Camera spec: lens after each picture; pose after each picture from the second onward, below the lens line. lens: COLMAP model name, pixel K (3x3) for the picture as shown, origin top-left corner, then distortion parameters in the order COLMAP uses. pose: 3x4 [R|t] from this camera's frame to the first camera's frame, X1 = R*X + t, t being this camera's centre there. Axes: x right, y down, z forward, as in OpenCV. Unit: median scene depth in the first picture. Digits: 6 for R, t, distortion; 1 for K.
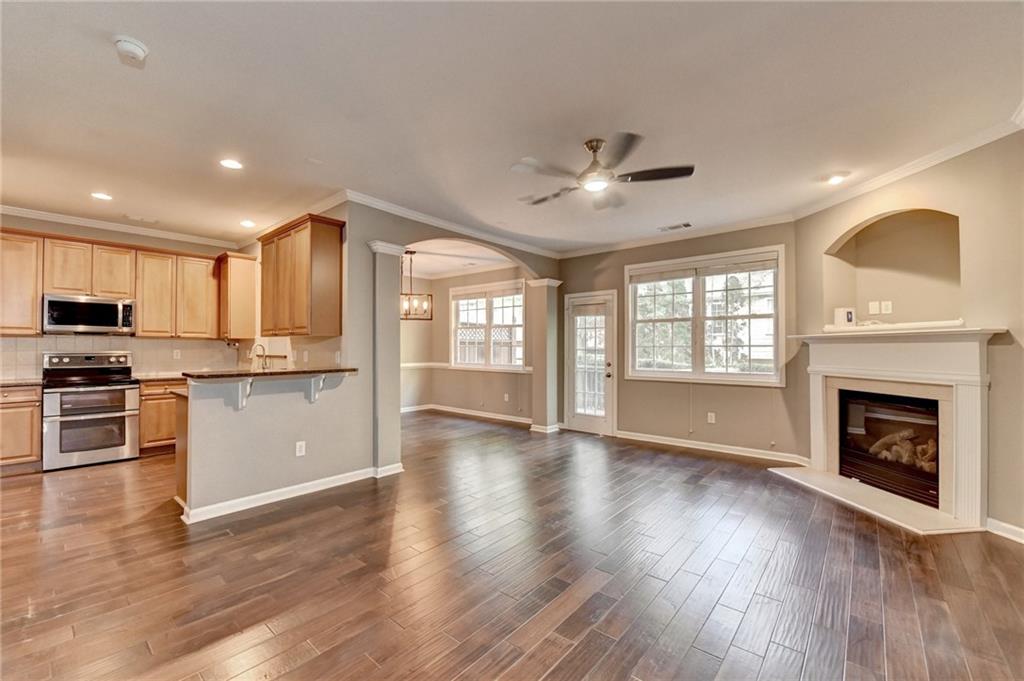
lens RADIAL K [[423.9, 0, 501.1], [0, 423.9, 343.5], [0, 0, 1]] dist [-0.020979, -0.001376]
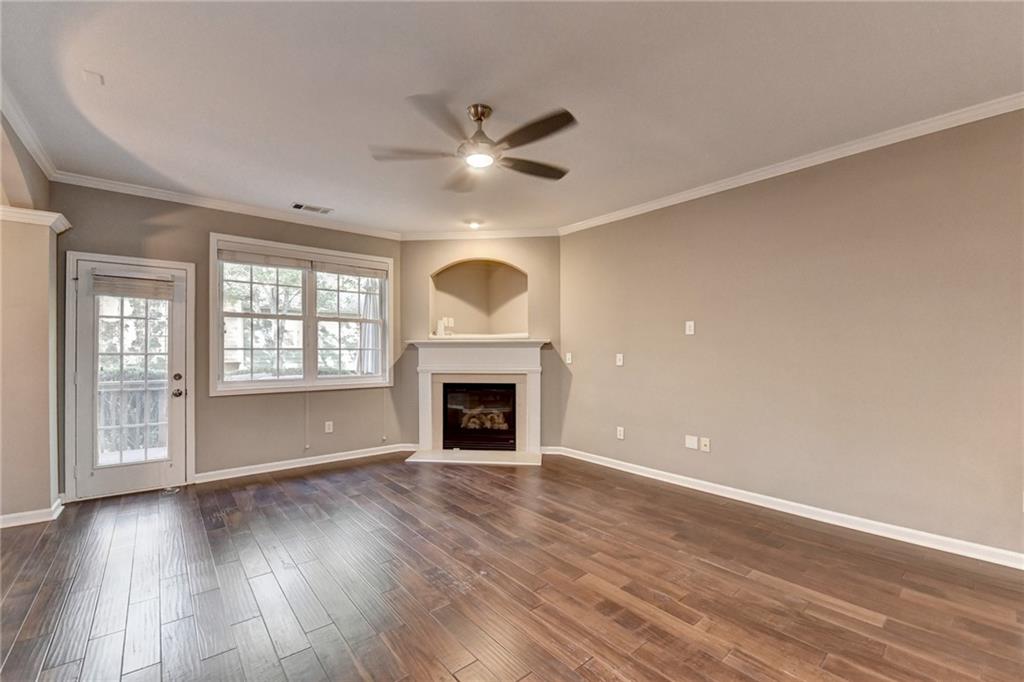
lens RADIAL K [[422.7, 0, 504.0], [0, 422.7, 349.4], [0, 0, 1]] dist [-0.015208, -0.000802]
pose [[0.161828, 0.003598, 0.986812, -0.395197], [-0.010390, 0.999944, -0.001942, 0.005066], [-0.986764, -0.009939, 0.161856, 0.530051]]
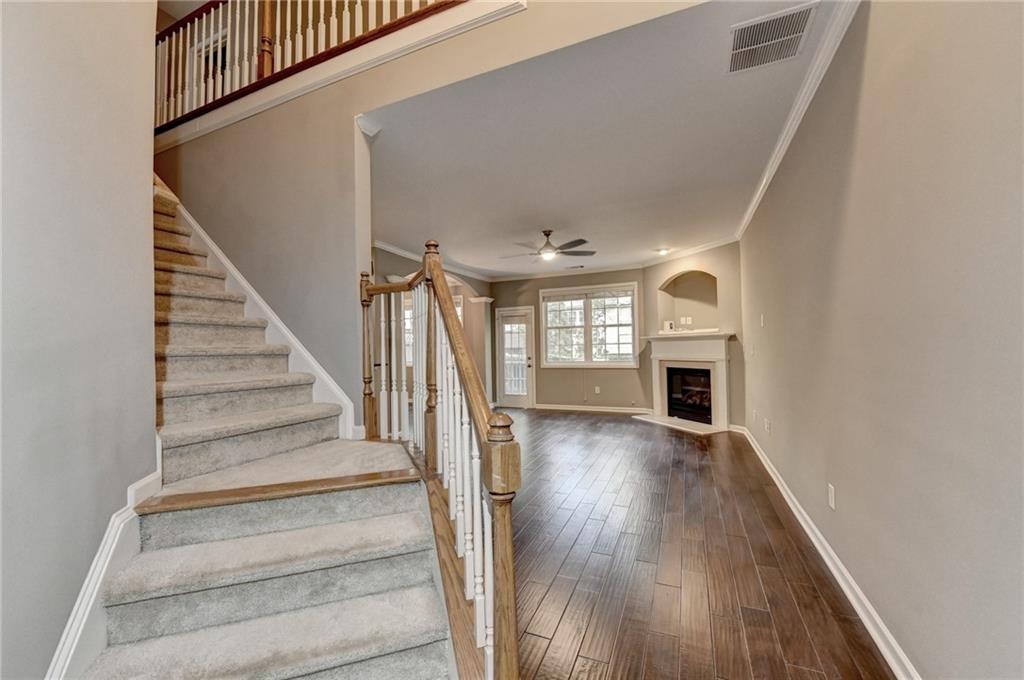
lens RADIAL K [[412.7, 0, 504.3], [0, 412.7, 342.3], [0, 0, 1]] dist [-0.010154, -0.000900]
pose [[0.954830, -0.015826, 0.296730, -0.313759], [0.017237, 0.999849, -0.002140, -0.003585], [-0.296651, 0.007158, 0.954959, -0.399313]]
